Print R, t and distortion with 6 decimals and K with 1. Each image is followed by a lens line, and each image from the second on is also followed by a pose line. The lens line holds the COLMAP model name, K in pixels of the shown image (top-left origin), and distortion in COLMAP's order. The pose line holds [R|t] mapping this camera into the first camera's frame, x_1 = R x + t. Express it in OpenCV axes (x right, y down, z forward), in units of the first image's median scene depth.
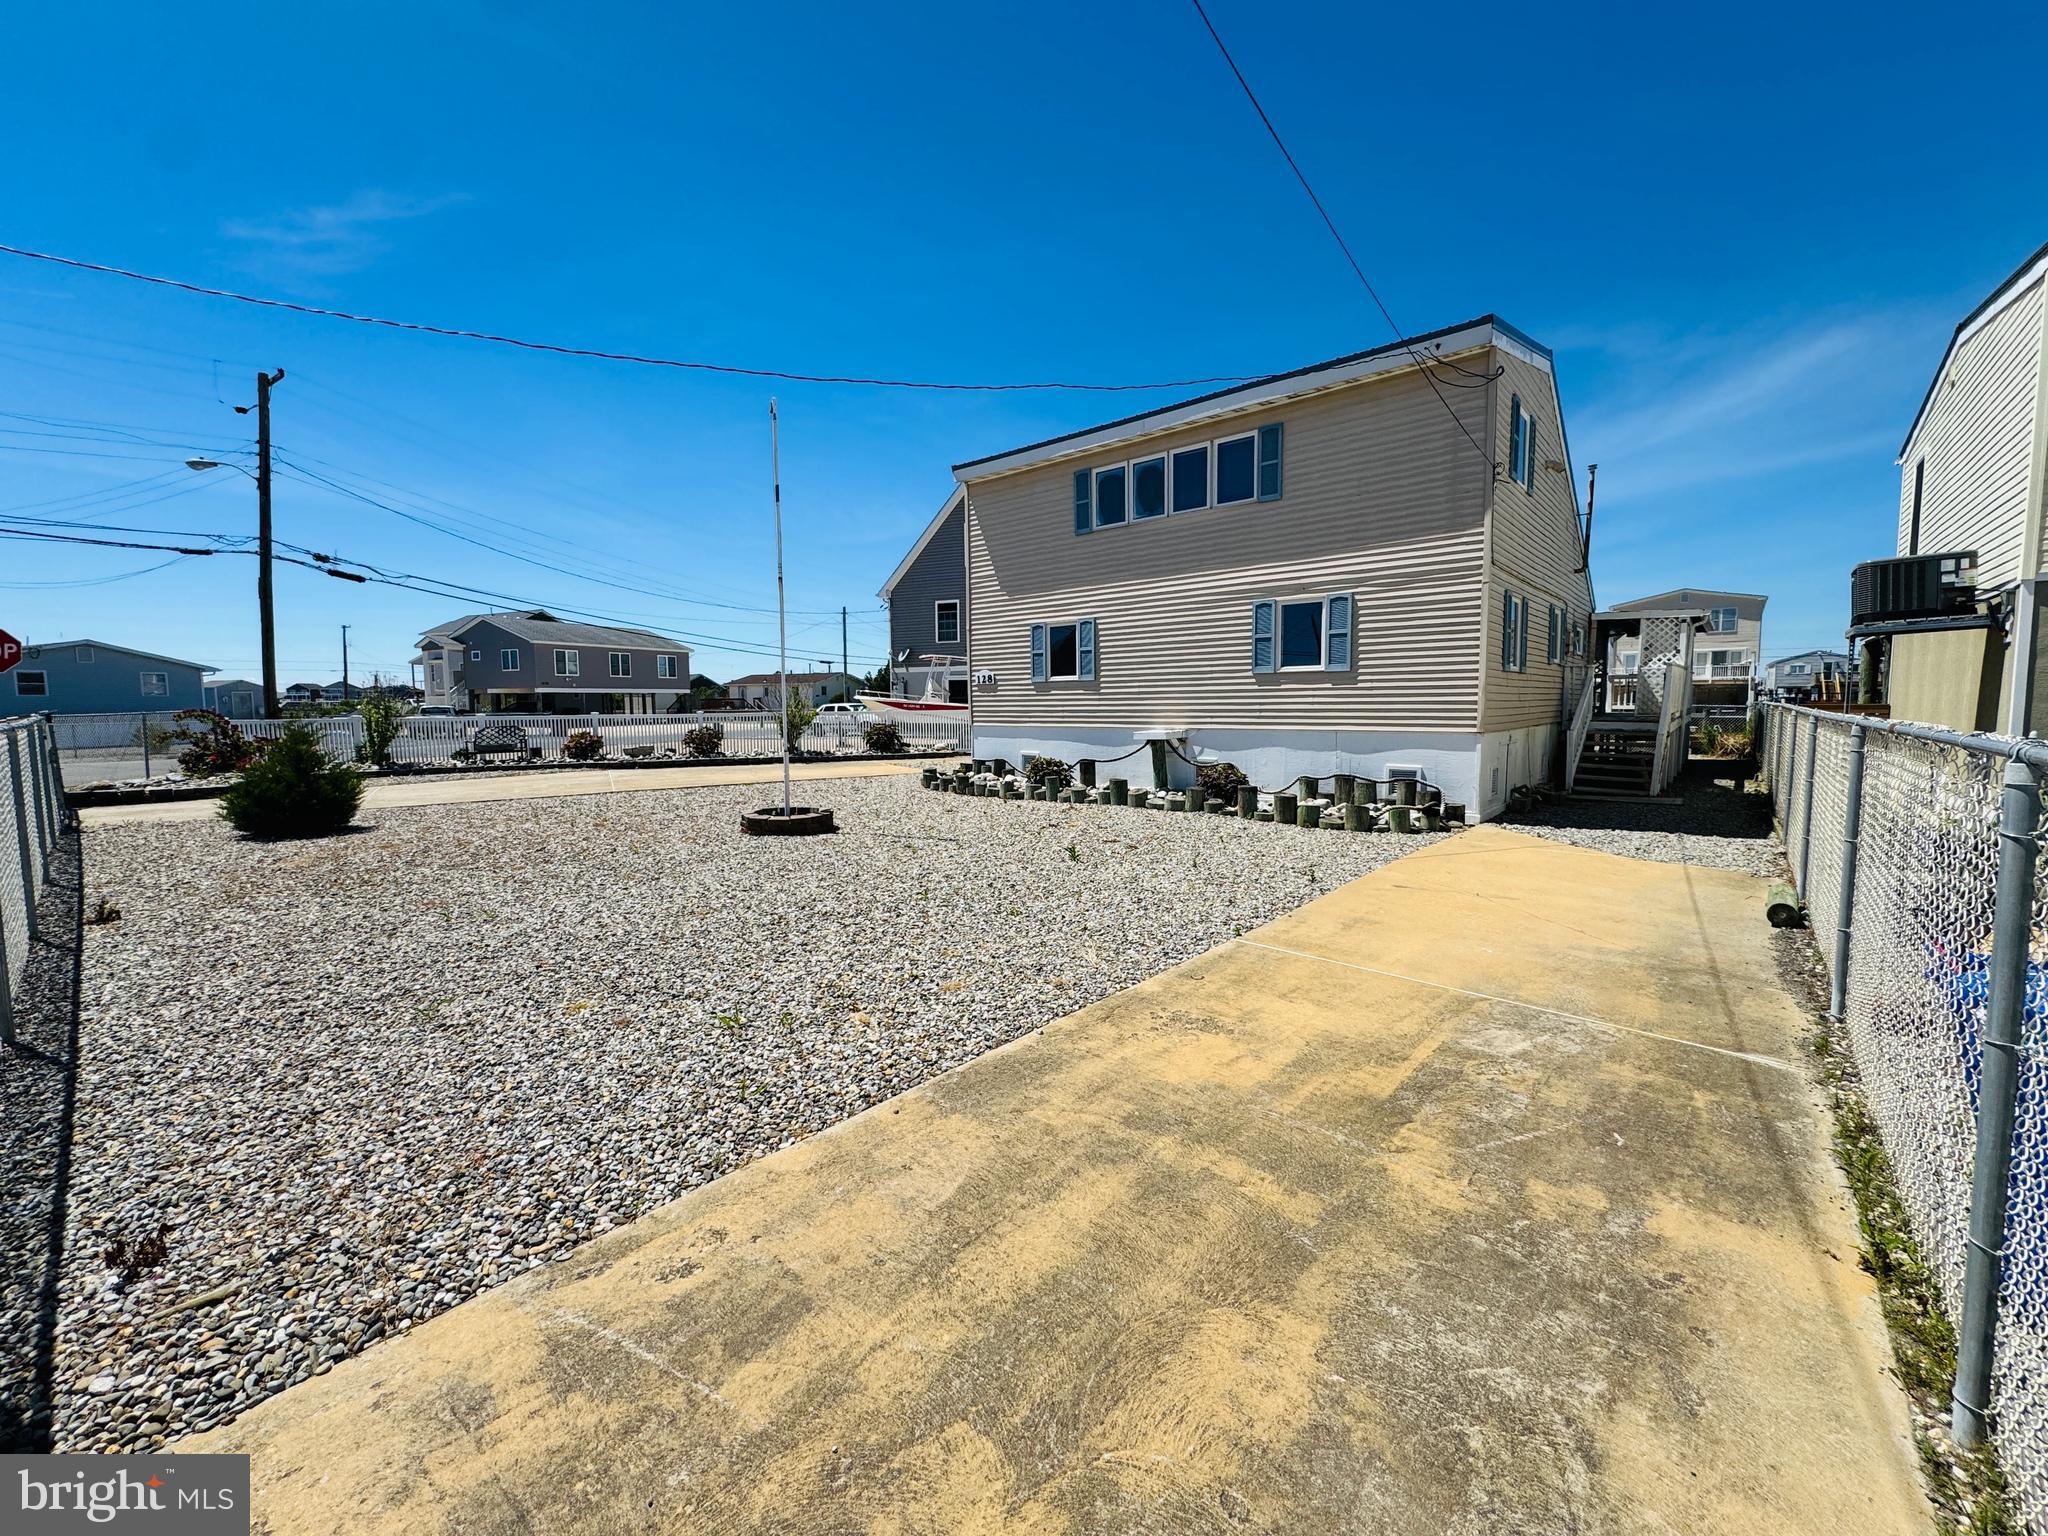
lens RADIAL K [[823.4, 0, 1024.0], [0, 823.4, 768.0], [0, 0, 1]] dist [0.000665, -0.000168]
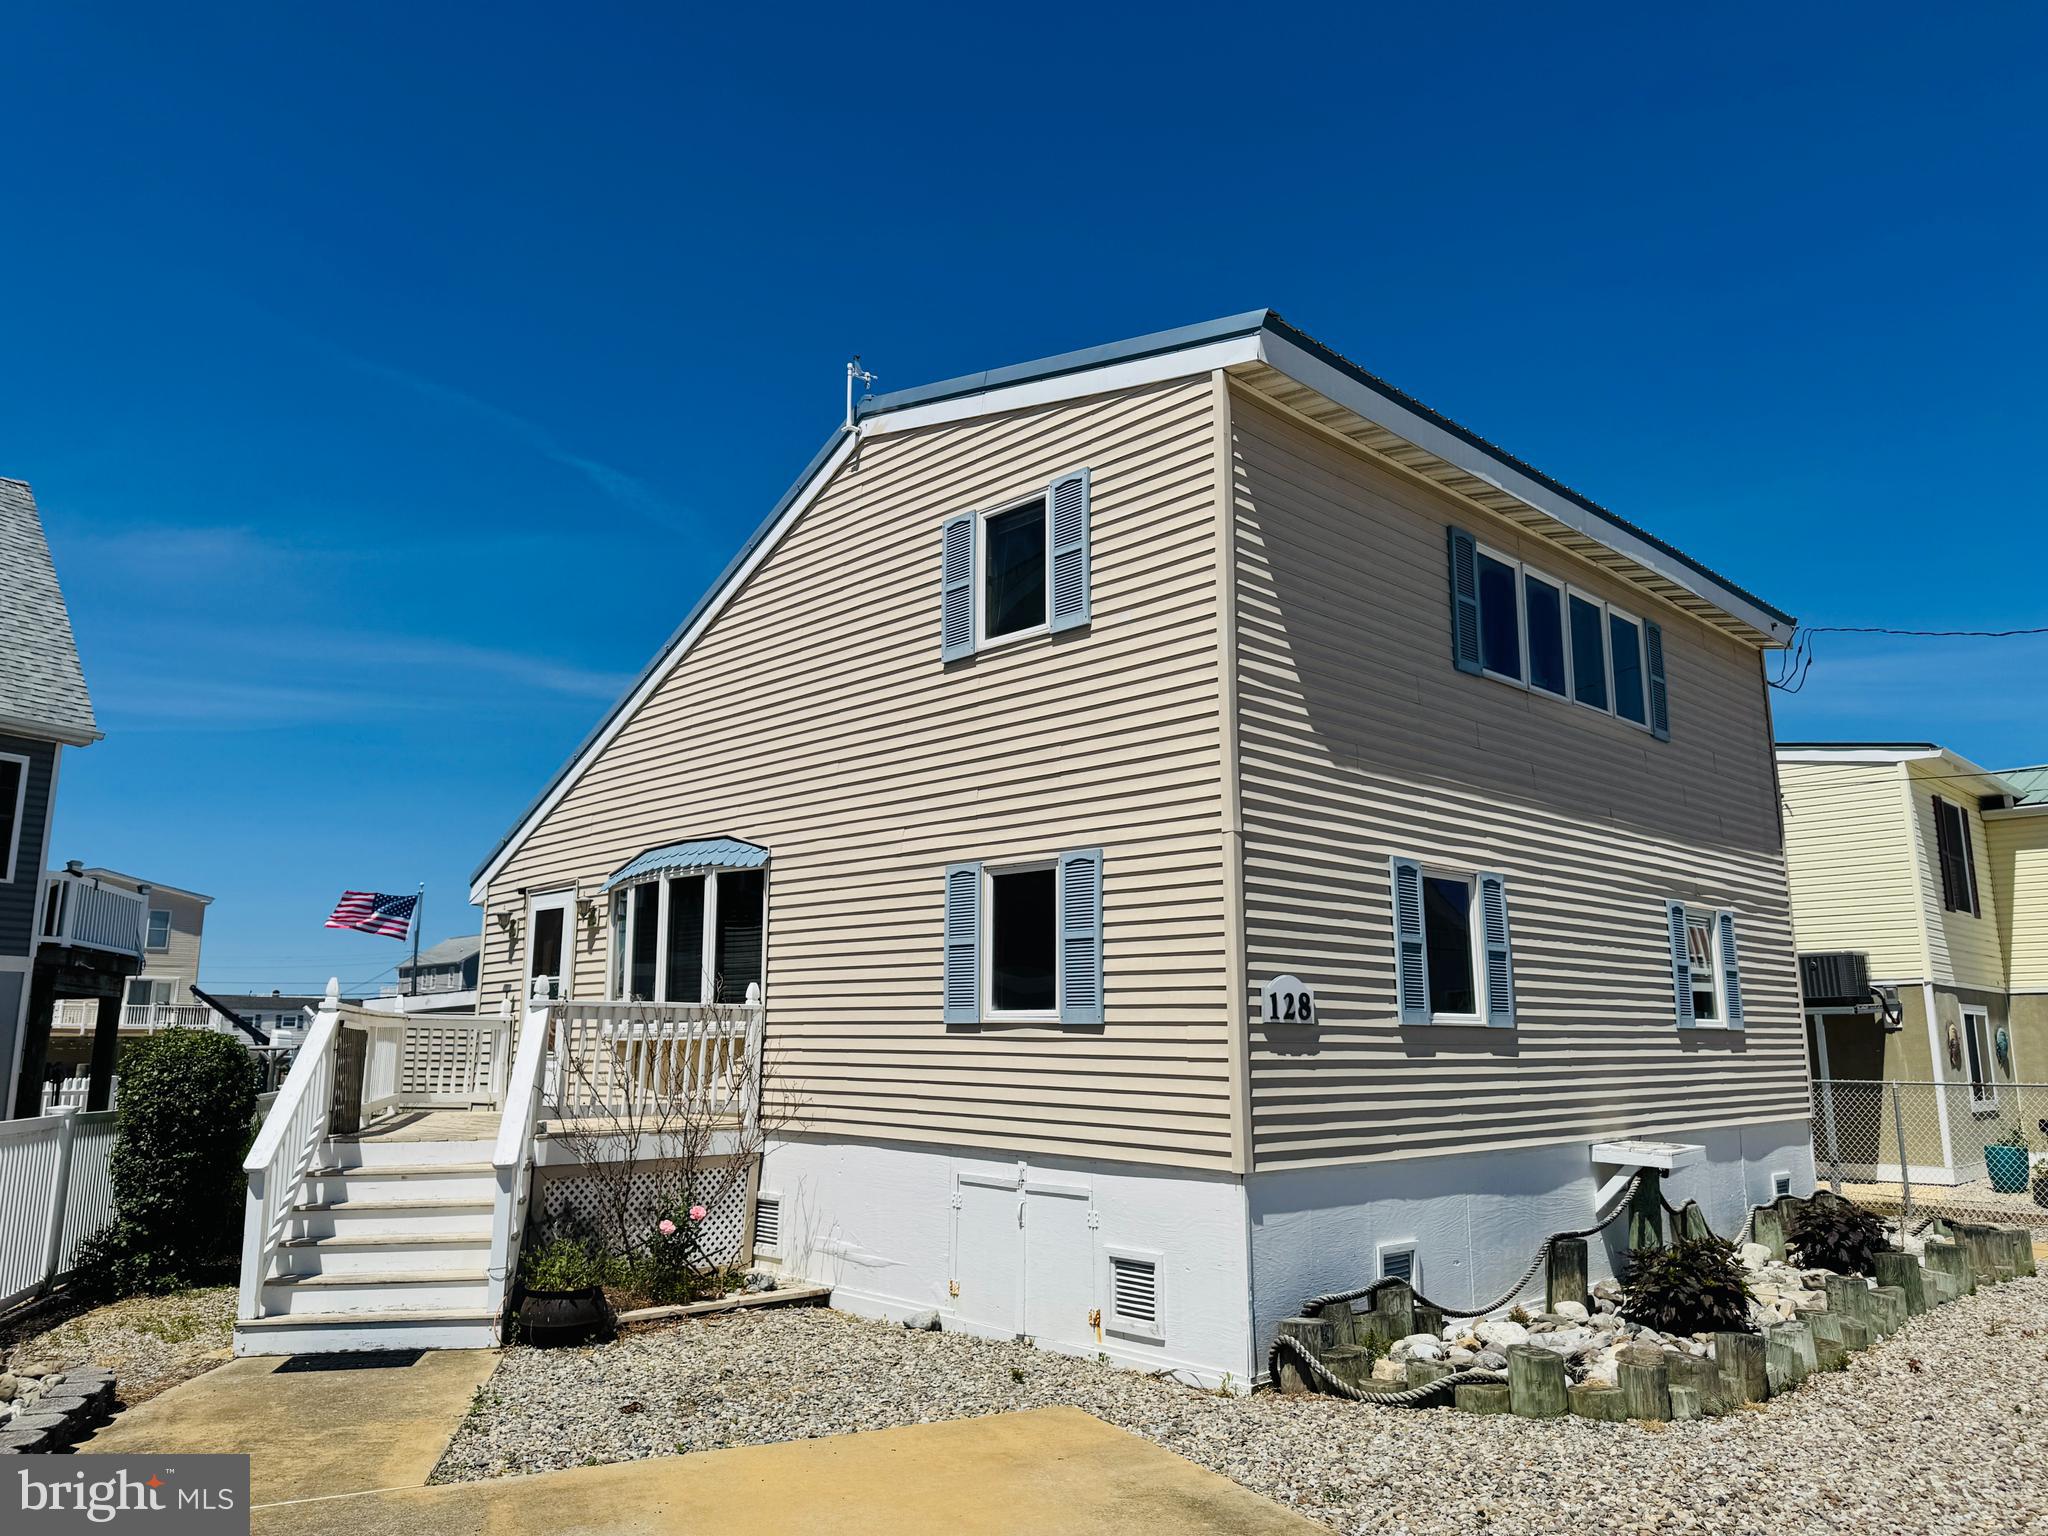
lens RADIAL K [[1431.0, 0, 1024.0], [0, 1431.0, 768.0], [0, 0, 1]] dist [0.001073, 0.000097]
pose [[0.091555, 0.203116, 0.974865, -0.619581], [0.076846, 0.974616, -0.210281, -0.097447], [-0.992830, 0.094167, 0.073622, 1.127963]]
